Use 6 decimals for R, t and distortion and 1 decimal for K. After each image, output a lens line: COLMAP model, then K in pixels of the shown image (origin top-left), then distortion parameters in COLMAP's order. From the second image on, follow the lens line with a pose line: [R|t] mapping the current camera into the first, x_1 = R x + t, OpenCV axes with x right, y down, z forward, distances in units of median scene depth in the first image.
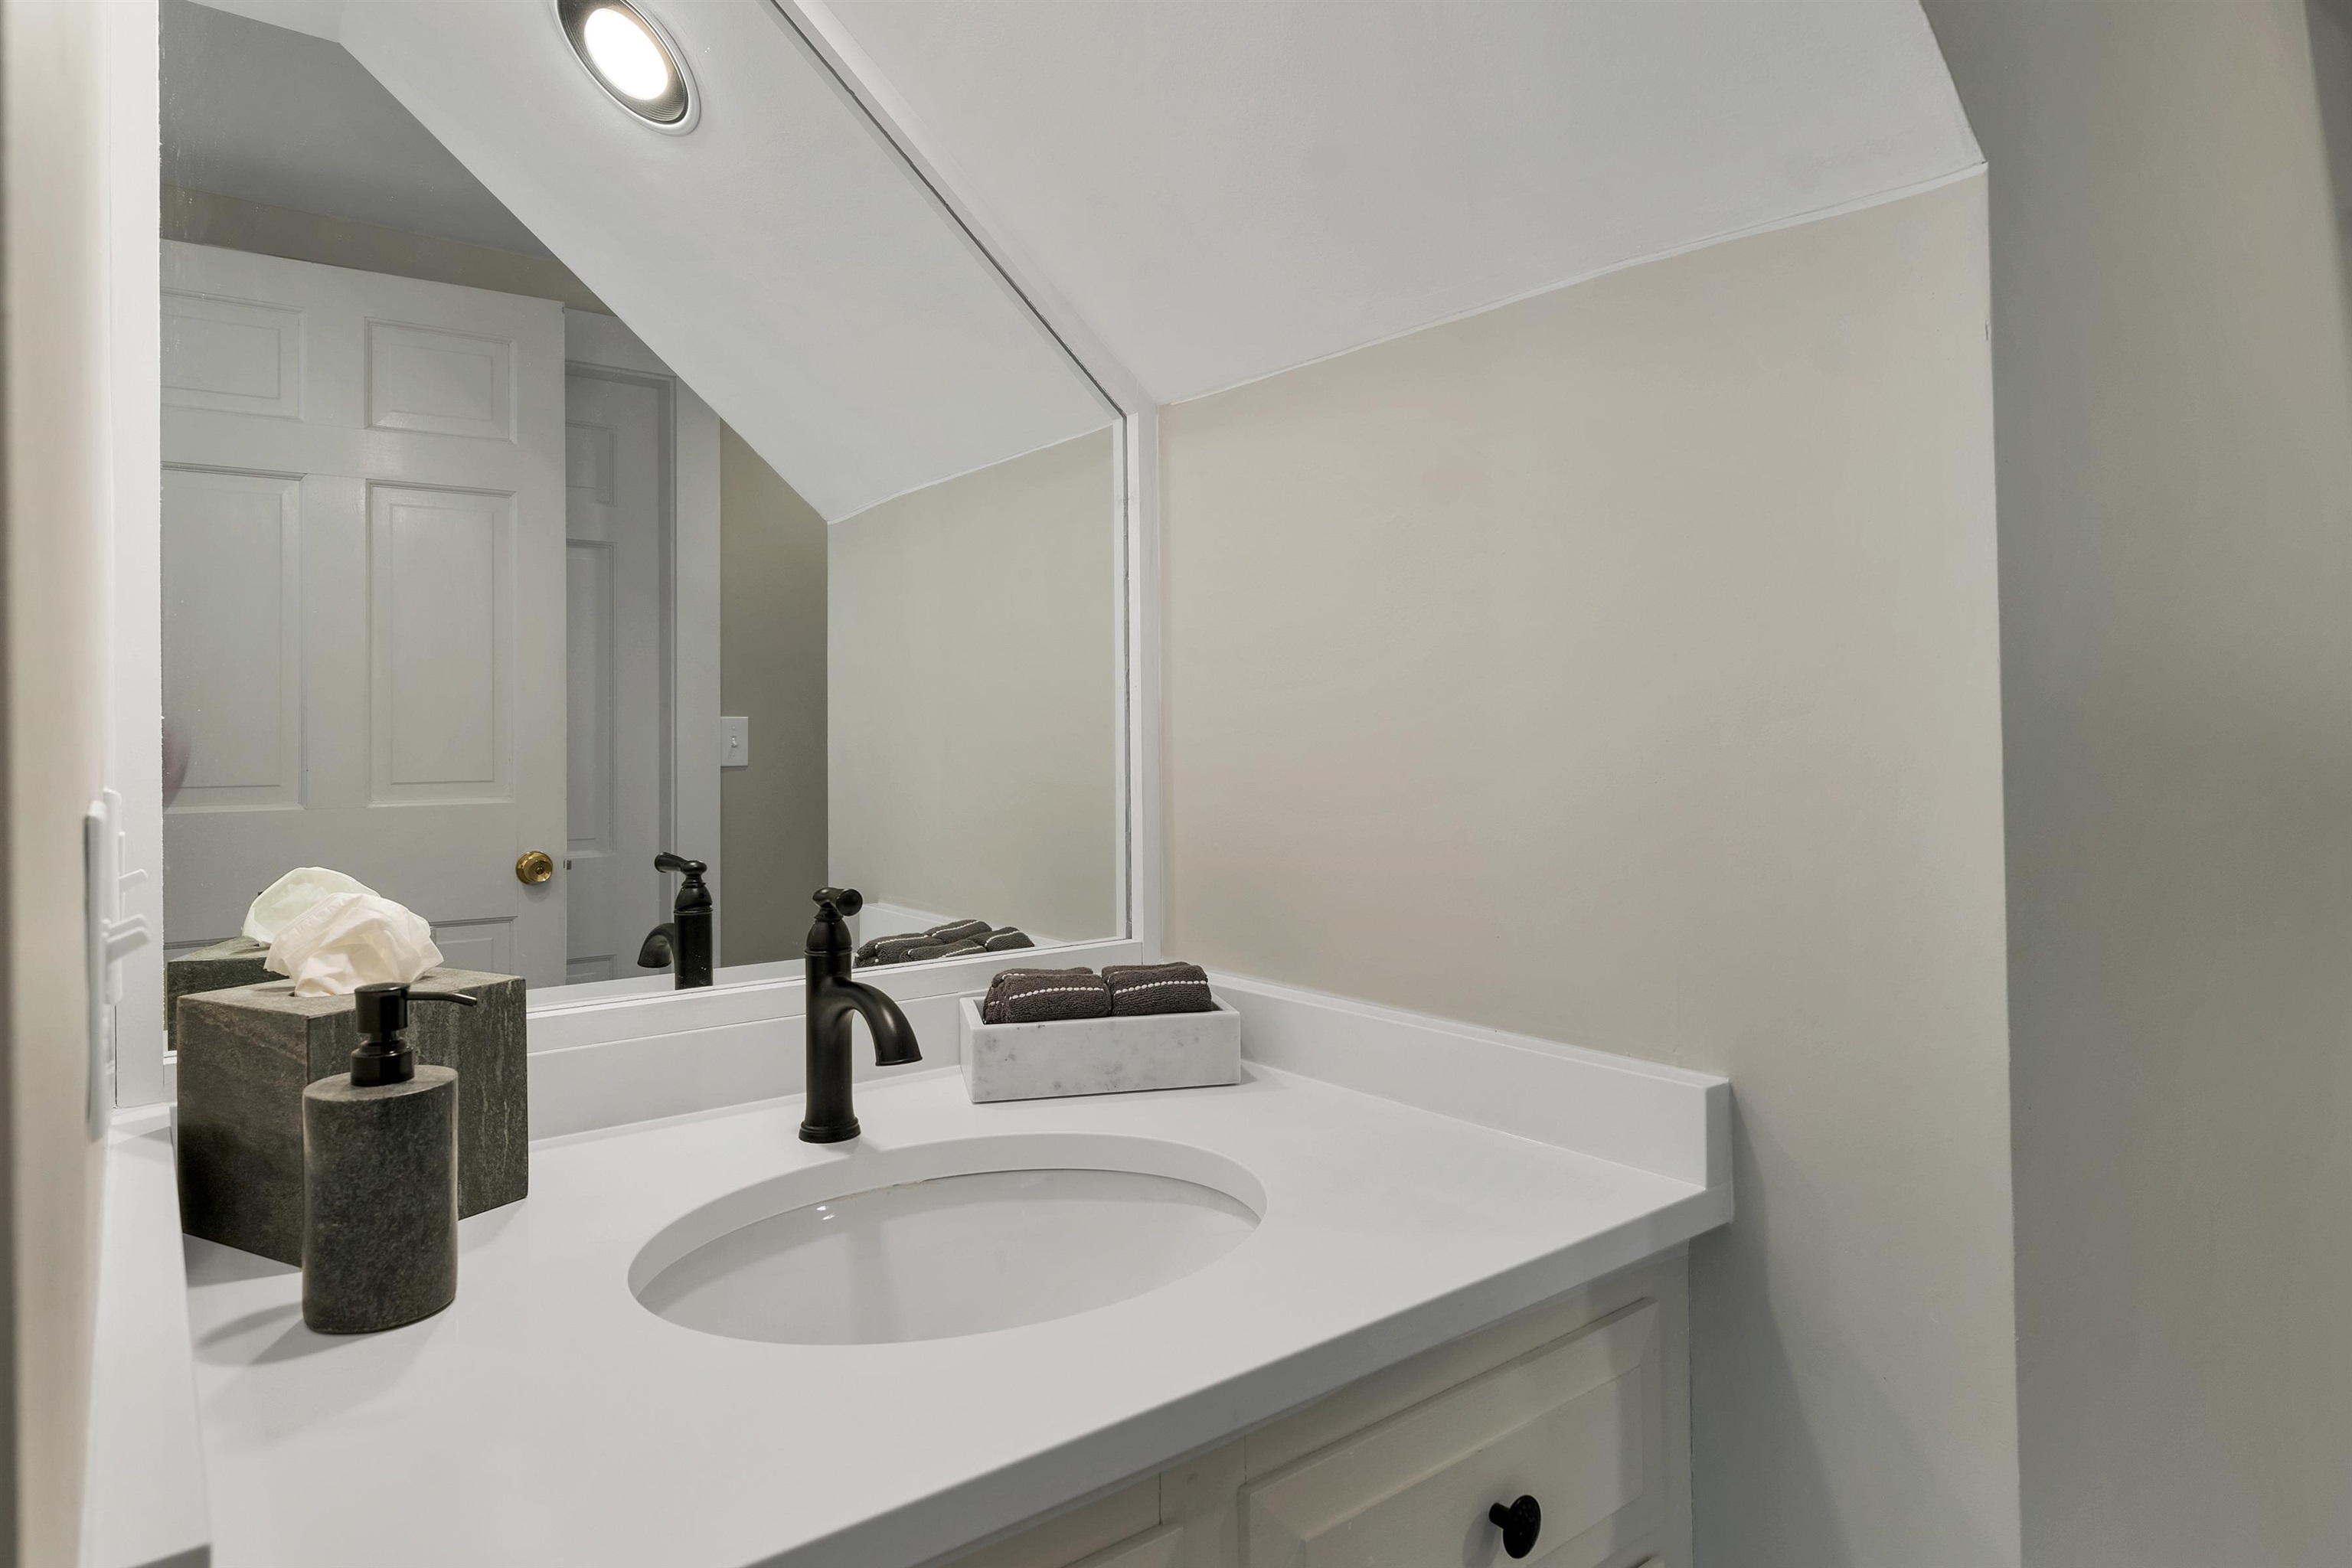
lens RADIAL K [[1333.7, 0, 1168.5], [0, 1333.7, 761.4], [0, 0, 1]] dist [-0.004090, -0.000423]
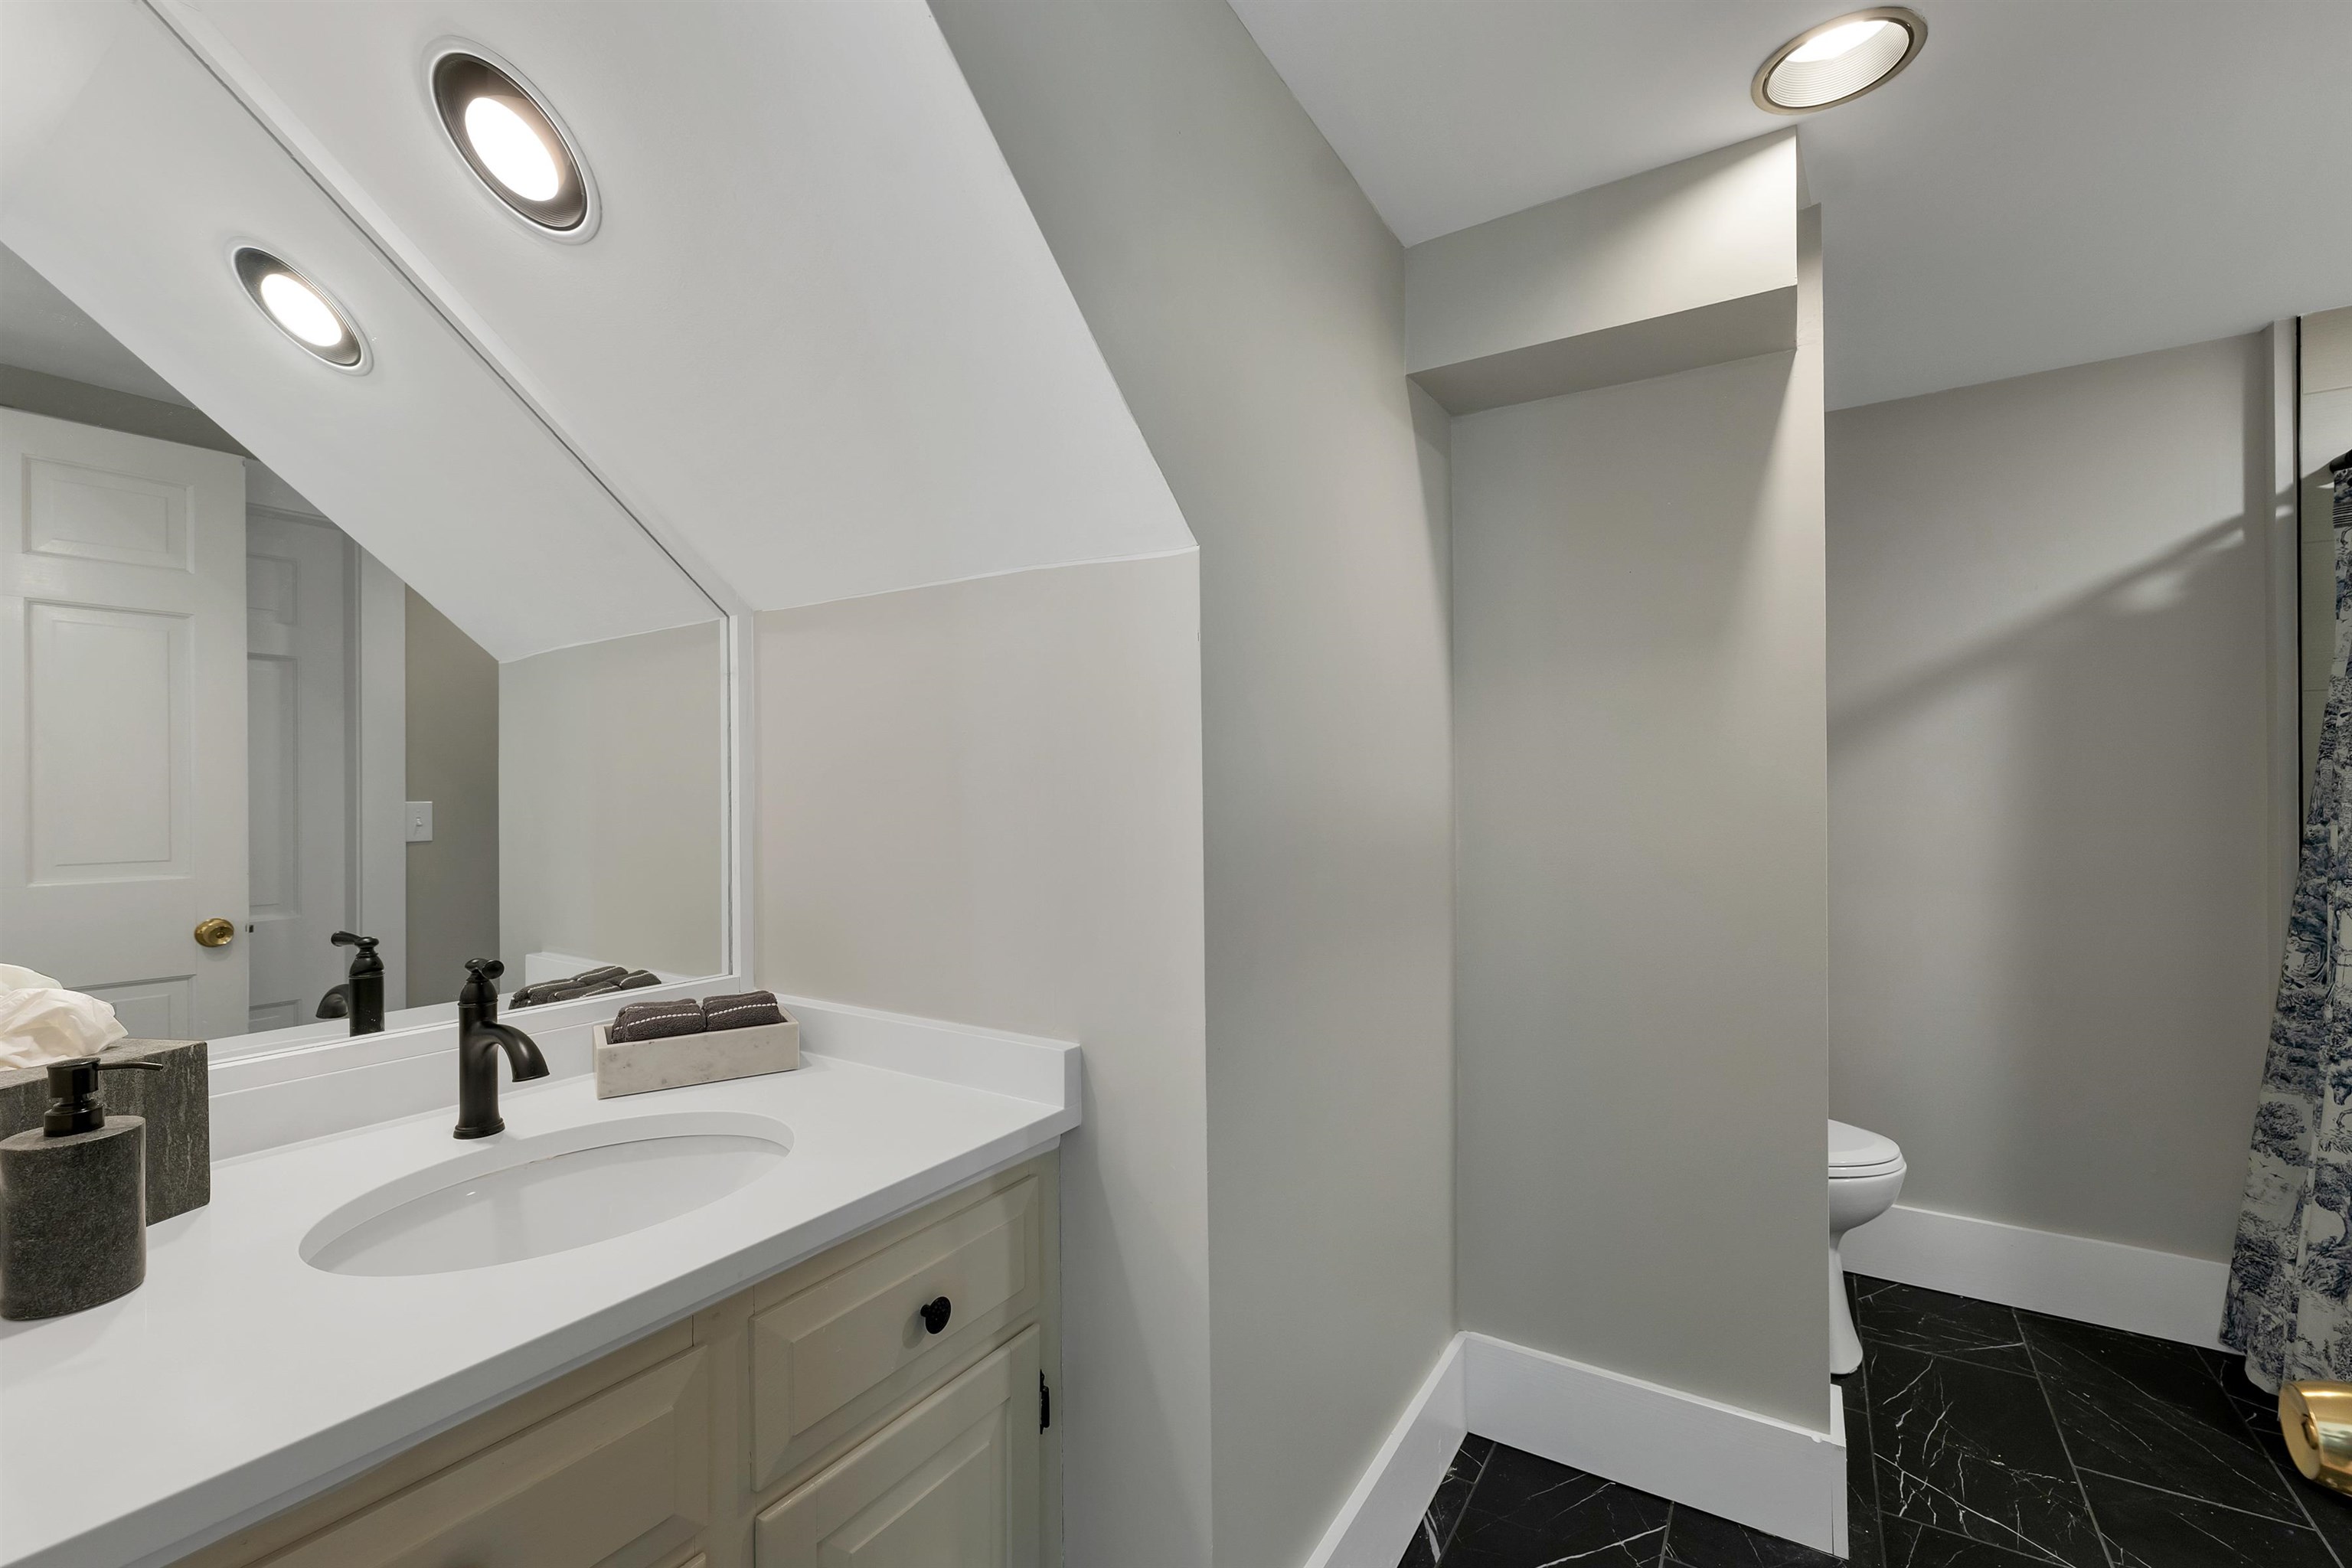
lens RADIAL K [[990.8, 0, 1192.4], [0, 990.8, 806.2], [0, 0, 1]] dist [-0.000327, 0.000066]
pose [[0.944448, -0.002470, 0.328652, 0.107615], [0.001449, 0.999993, 0.003352, -0.064018], [-0.328658, -0.002690, 0.944445, -0.226001]]
